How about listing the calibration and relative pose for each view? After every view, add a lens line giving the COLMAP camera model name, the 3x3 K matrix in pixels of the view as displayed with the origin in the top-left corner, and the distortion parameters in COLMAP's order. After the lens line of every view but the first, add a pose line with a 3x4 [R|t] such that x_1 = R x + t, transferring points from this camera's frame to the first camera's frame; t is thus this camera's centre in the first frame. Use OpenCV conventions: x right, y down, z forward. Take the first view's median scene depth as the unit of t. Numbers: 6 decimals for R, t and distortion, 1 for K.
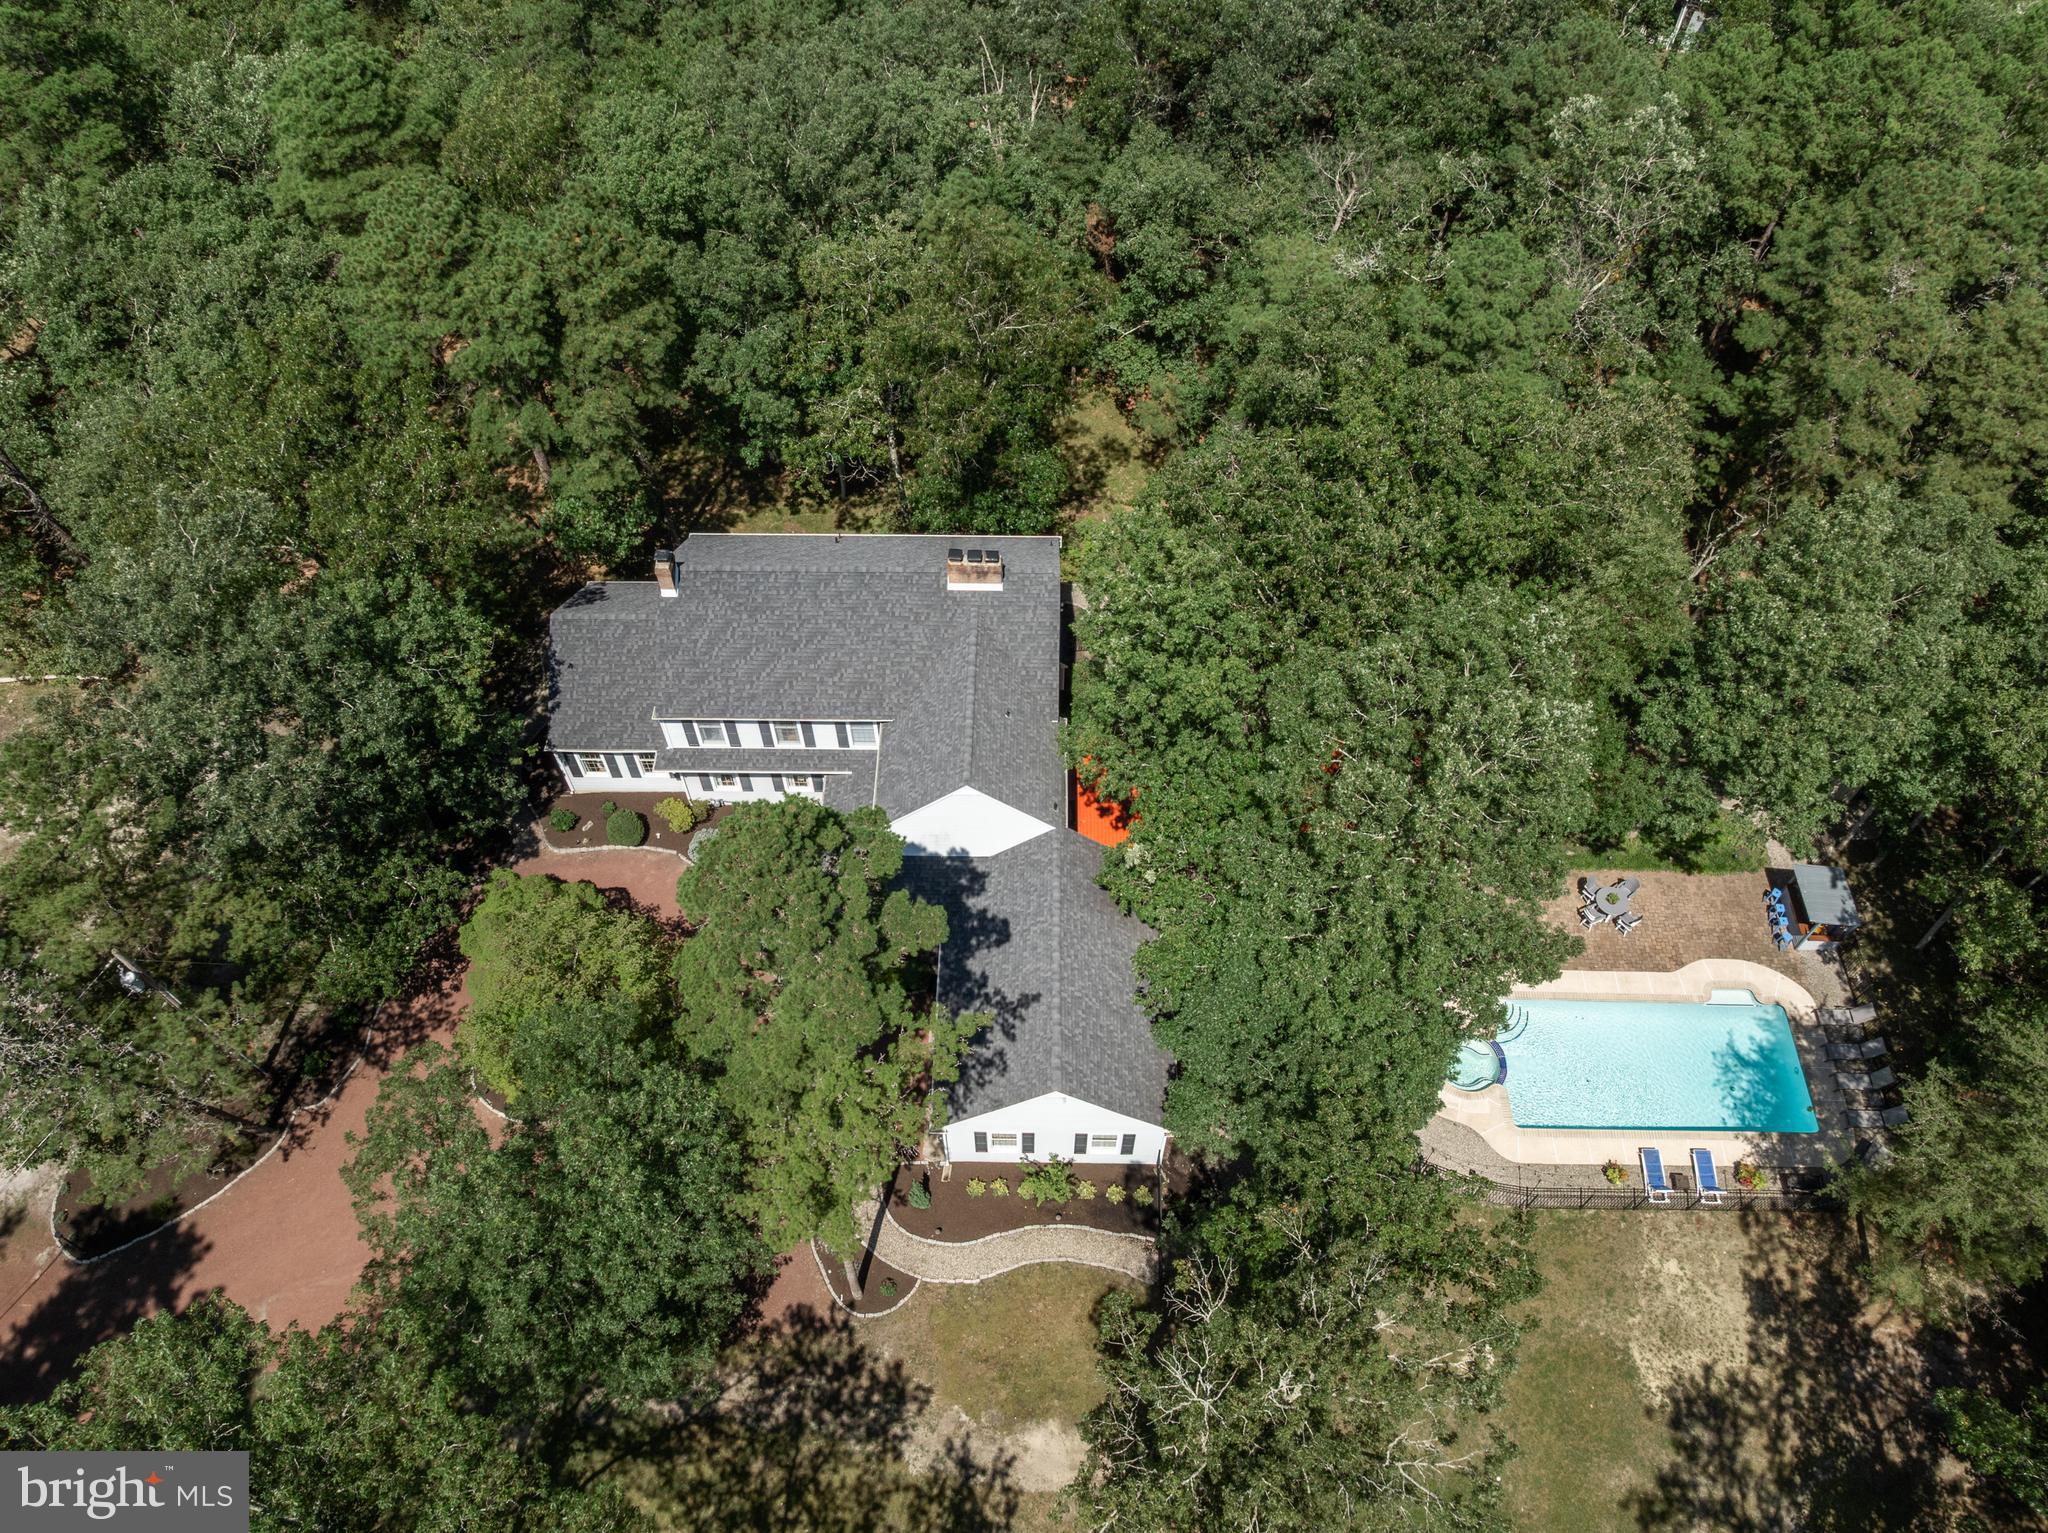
lens RADIAL K [[1430.1, 0, 1024.0], [0, 1430.1, 766.5], [0, 0, 1]] dist [-0.040391, -0.003574]
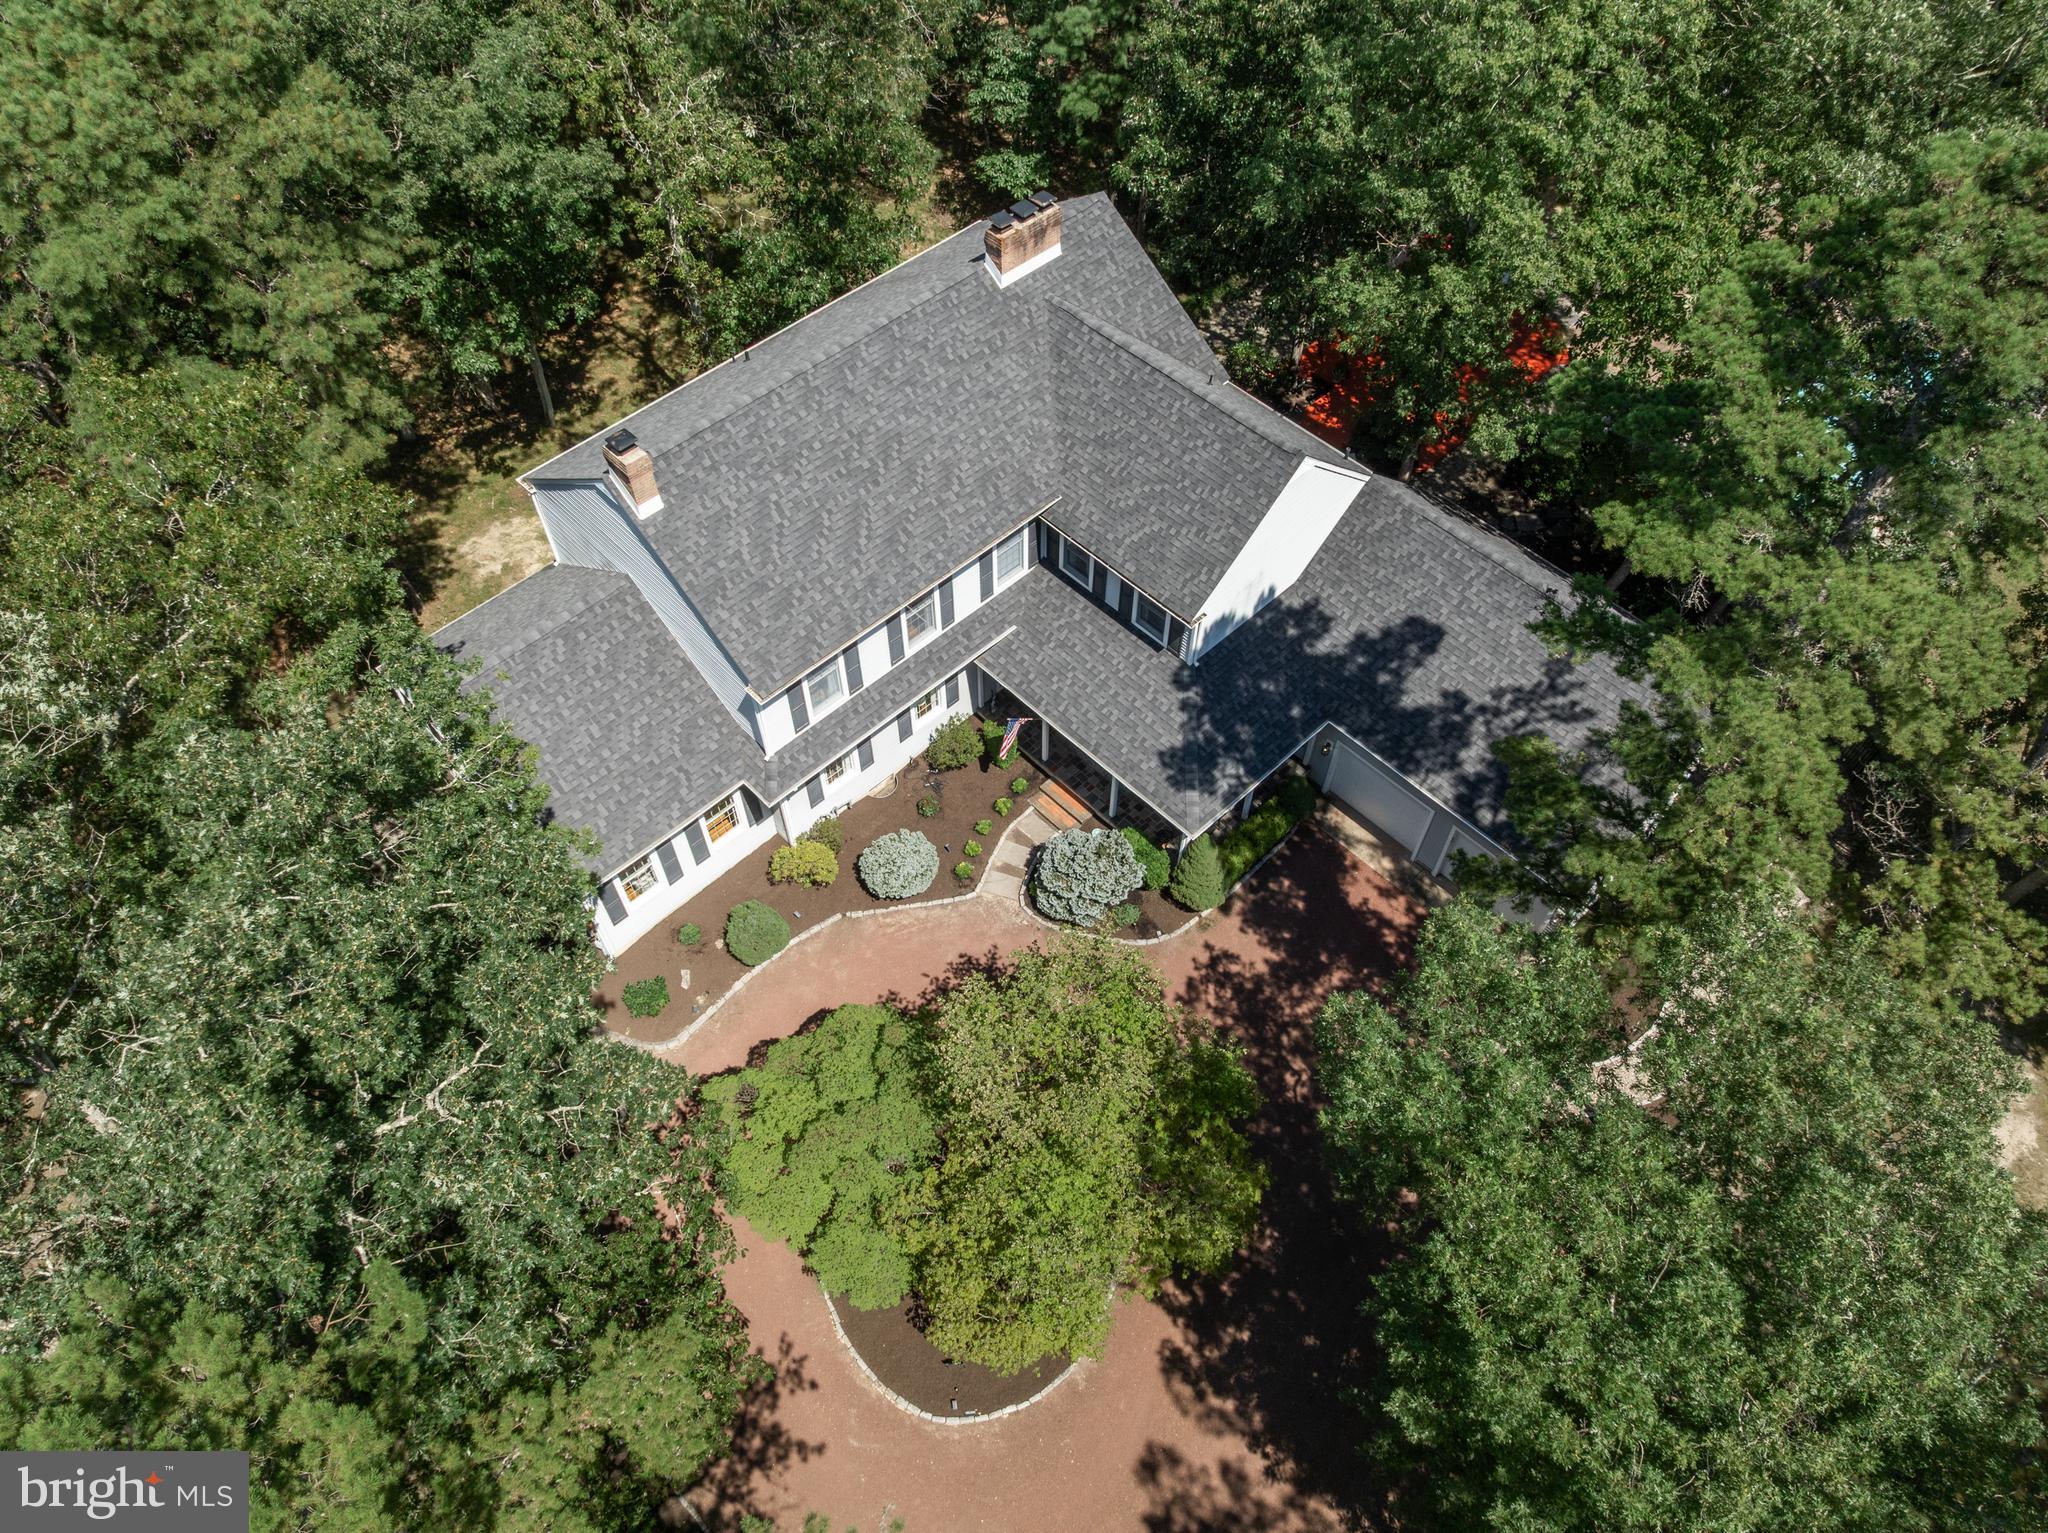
lens RADIAL K [[1458.9, 0, 1024.0], [0, 1458.9, 766.5], [0, 0, 1]] dist [0.000958, -0.000886]
pose [[0.715957, -0.569943, 0.403199, -0.439382], [0.574992, 0.808941, 0.122472, -0.024103], [-0.395966, 0.144151, 0.906880, 0.432484]]
